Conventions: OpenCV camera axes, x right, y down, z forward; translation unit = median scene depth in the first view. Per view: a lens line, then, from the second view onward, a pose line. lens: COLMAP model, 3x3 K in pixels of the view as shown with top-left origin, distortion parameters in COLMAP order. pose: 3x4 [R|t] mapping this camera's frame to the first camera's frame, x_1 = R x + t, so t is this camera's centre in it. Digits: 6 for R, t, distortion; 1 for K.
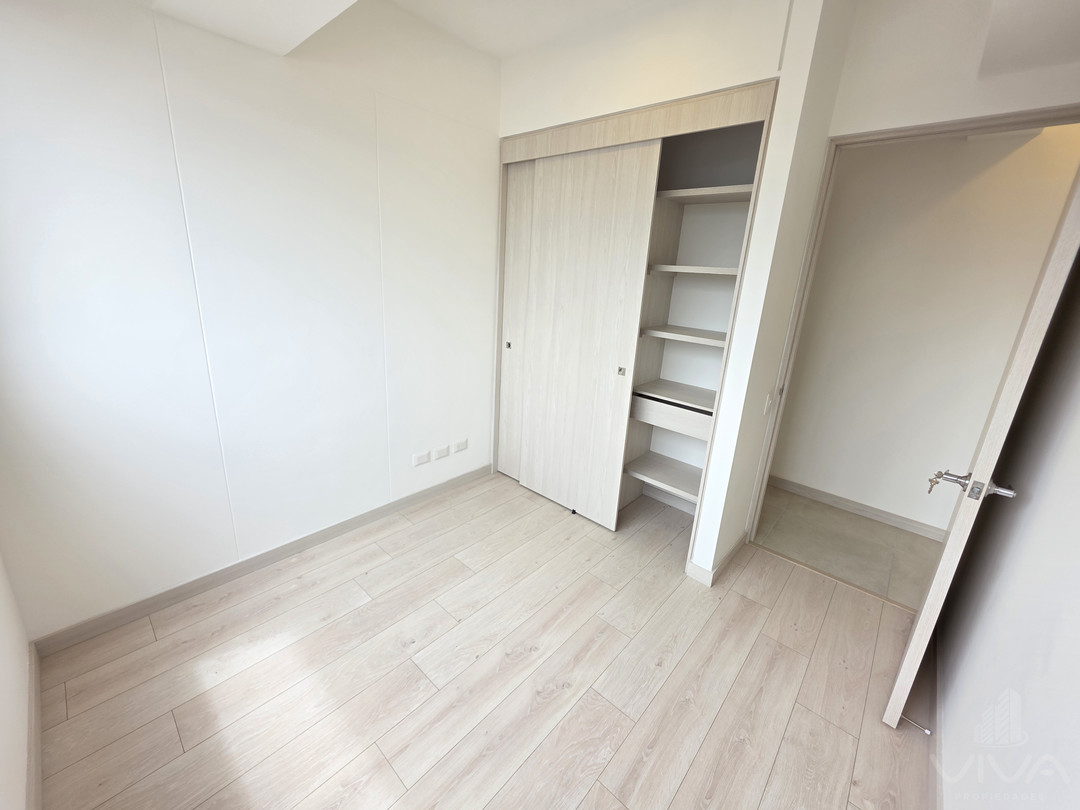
lens RADIAL K [[433.4, 0, 530.9], [0, 433.4, 391.2], [0, 0, 1]] dist [0.003027, -0.000131]
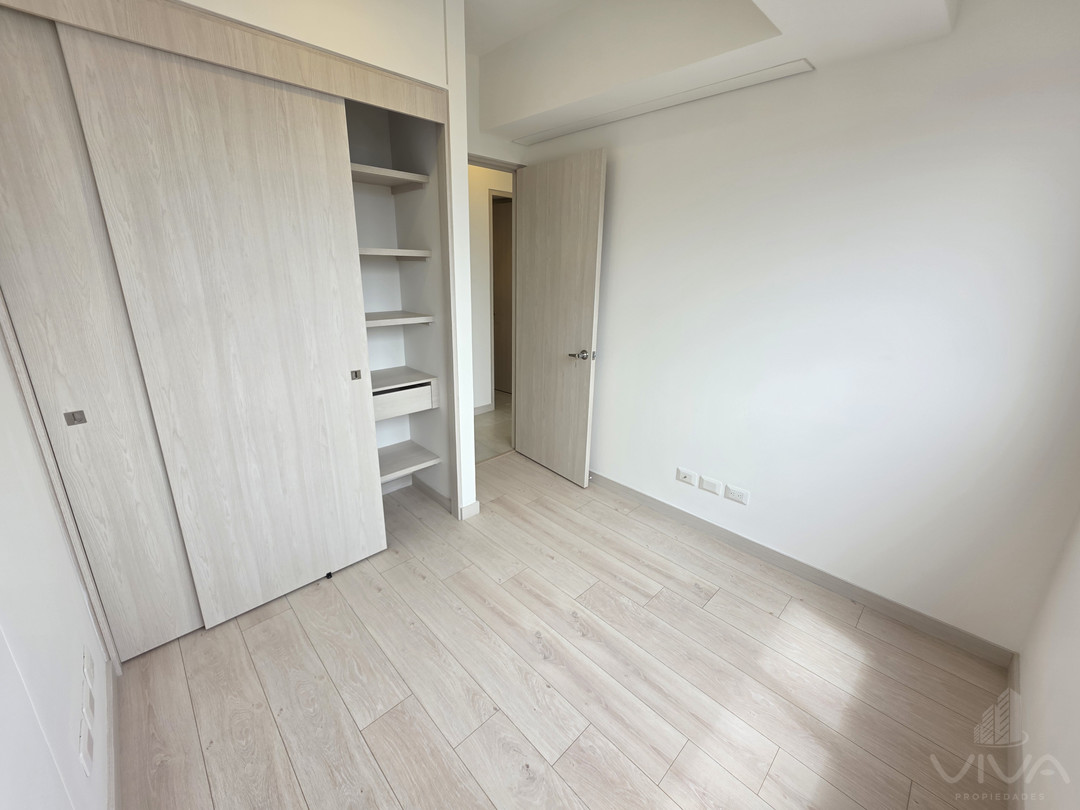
lens RADIAL K [[438.0, 0, 536.2], [0, 438.0, 387.4], [0, 0, 1]] dist [0.014152, -0.000113]
pose [[0.063635, -0.322970, 0.944267, -0.752740], [0.265742, 0.917507, 0.295909, -0.234876], [-0.961942, 0.232101, 0.144212, 0.698963]]
